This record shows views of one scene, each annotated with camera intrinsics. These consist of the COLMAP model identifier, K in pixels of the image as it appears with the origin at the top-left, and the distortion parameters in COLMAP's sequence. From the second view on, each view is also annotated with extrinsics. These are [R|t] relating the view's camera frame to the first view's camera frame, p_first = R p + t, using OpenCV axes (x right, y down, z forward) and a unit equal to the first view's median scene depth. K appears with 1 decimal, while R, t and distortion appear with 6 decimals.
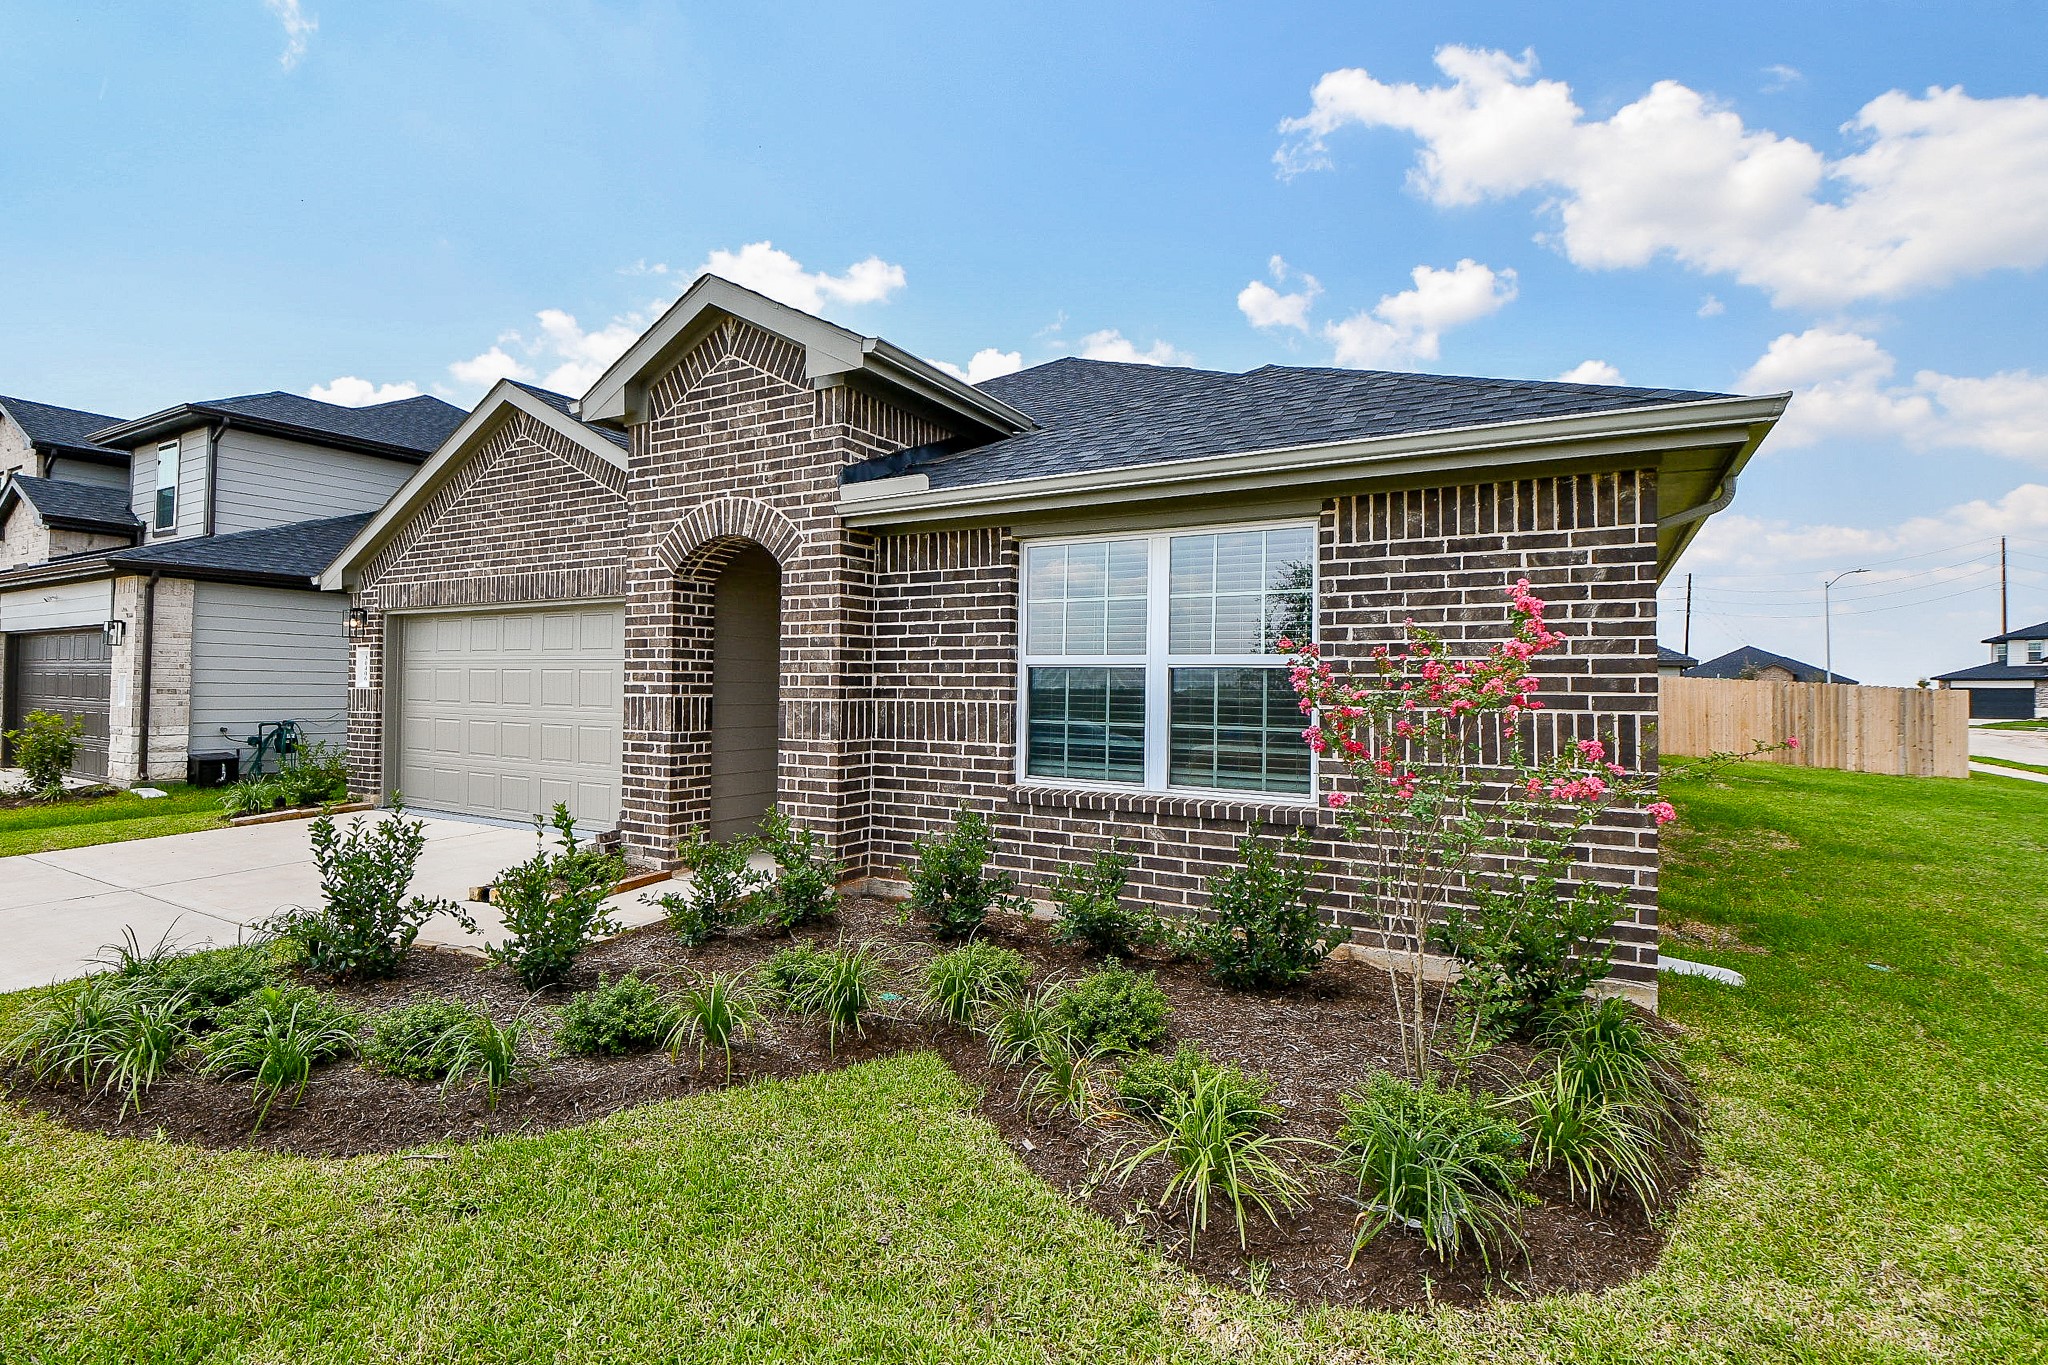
lens RADIAL K [[914.0, 0, 1024.0], [0, 914.0, 682.5], [0, 0, 1]] dist [0.023958, -0.020073]
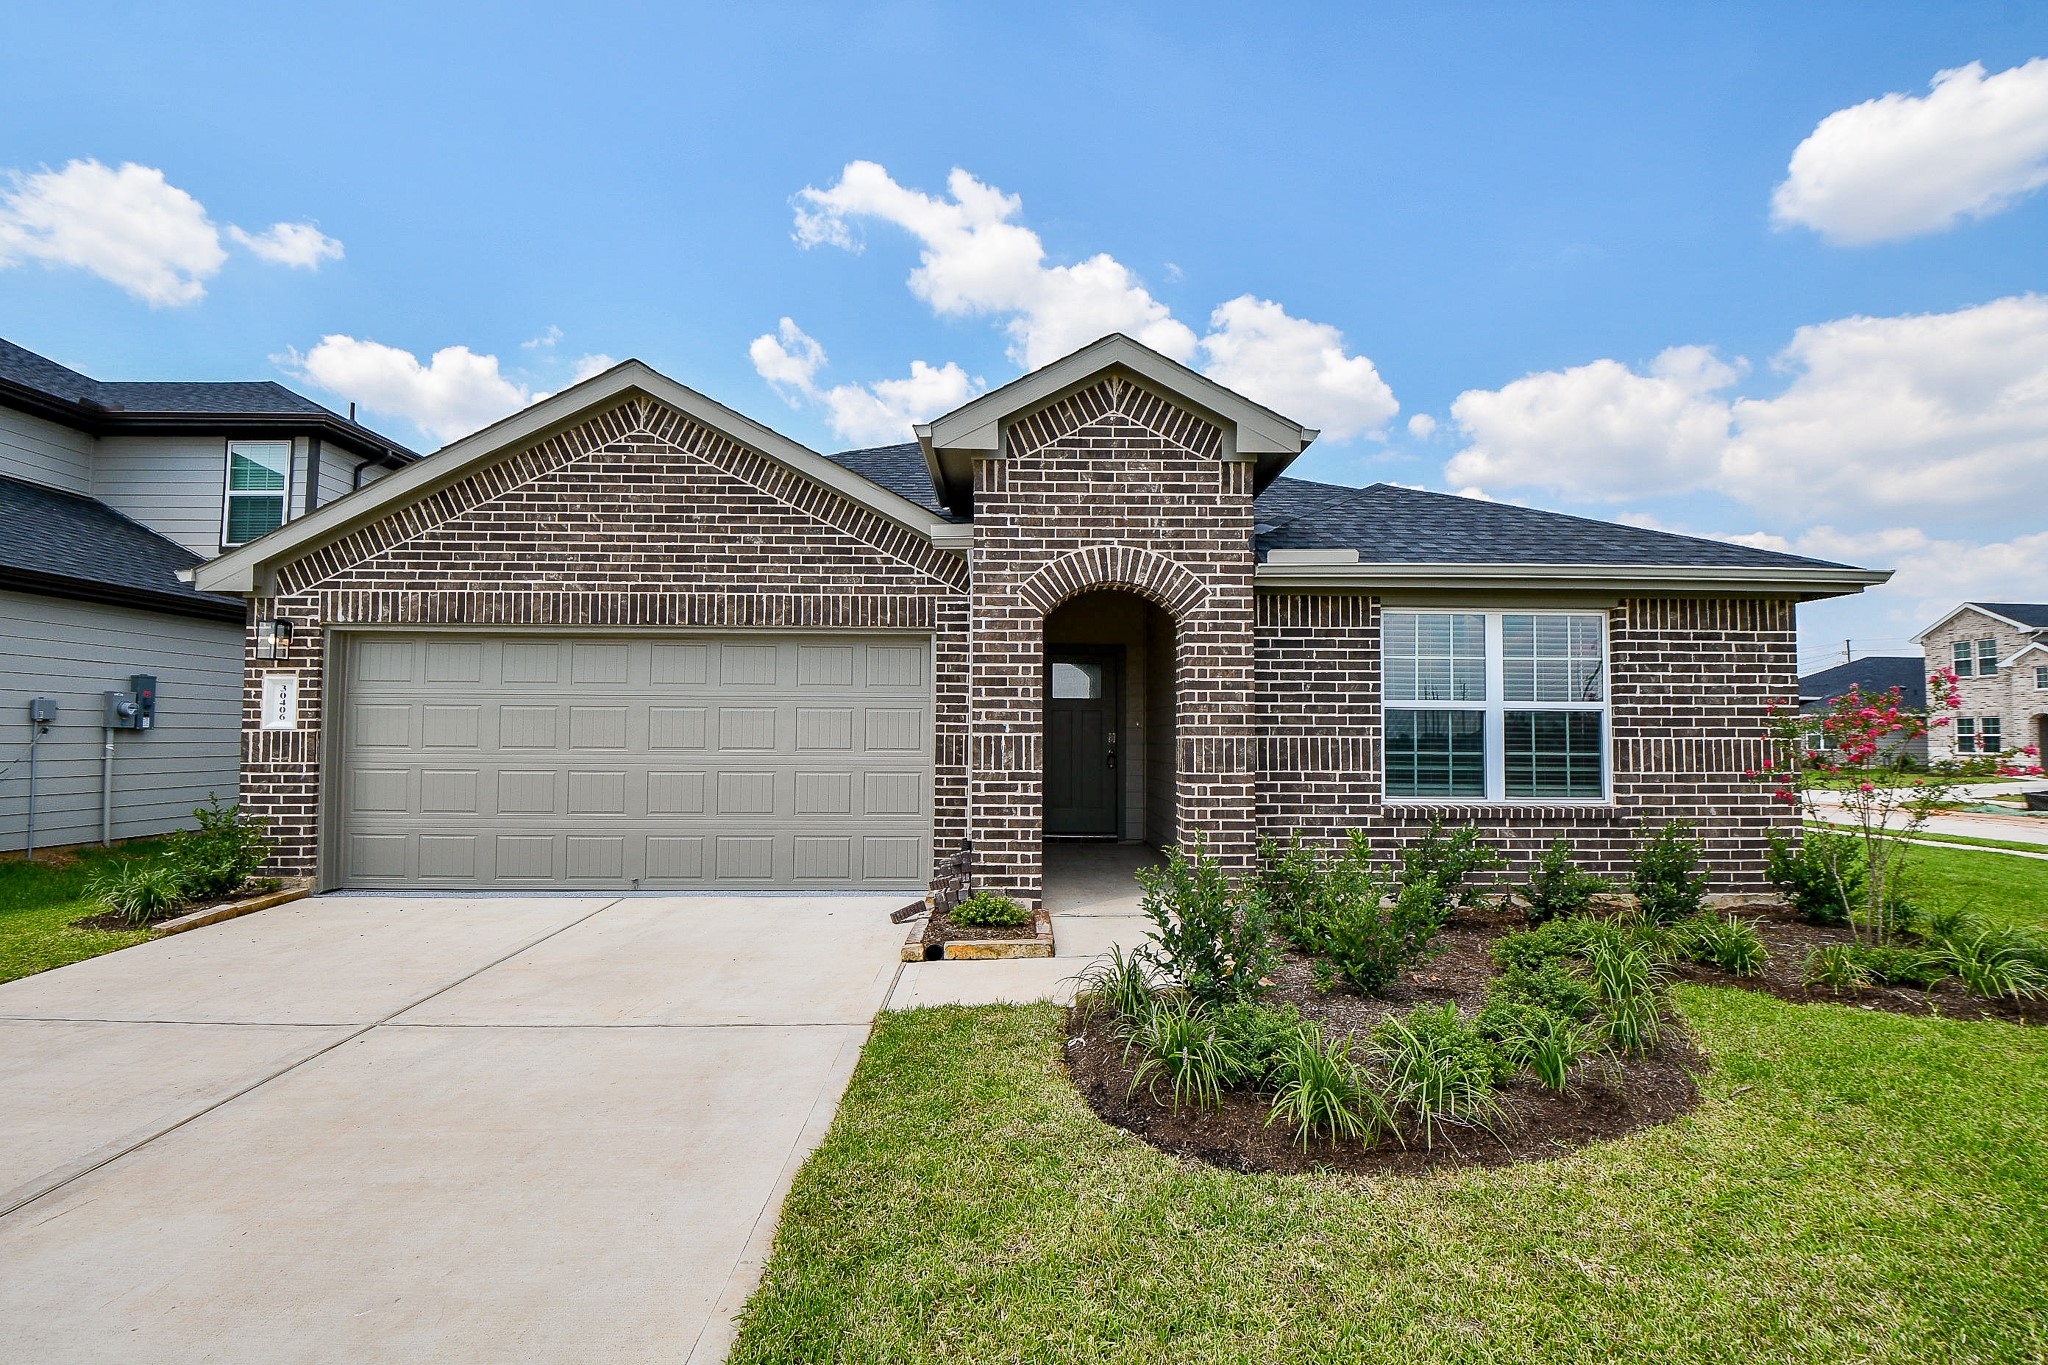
lens RADIAL K [[885.9, 0, 1026.3], [0, 885.9, 706.5], [0, 0, 1]] dist [0.013784, -0.024581]
pose [[0.866125, 0.009078, 0.499745, -0.989115], [0.000590, 0.999816, -0.019184, 0.002322], [-0.499827, 0.016910, 0.865960, 0.186237]]
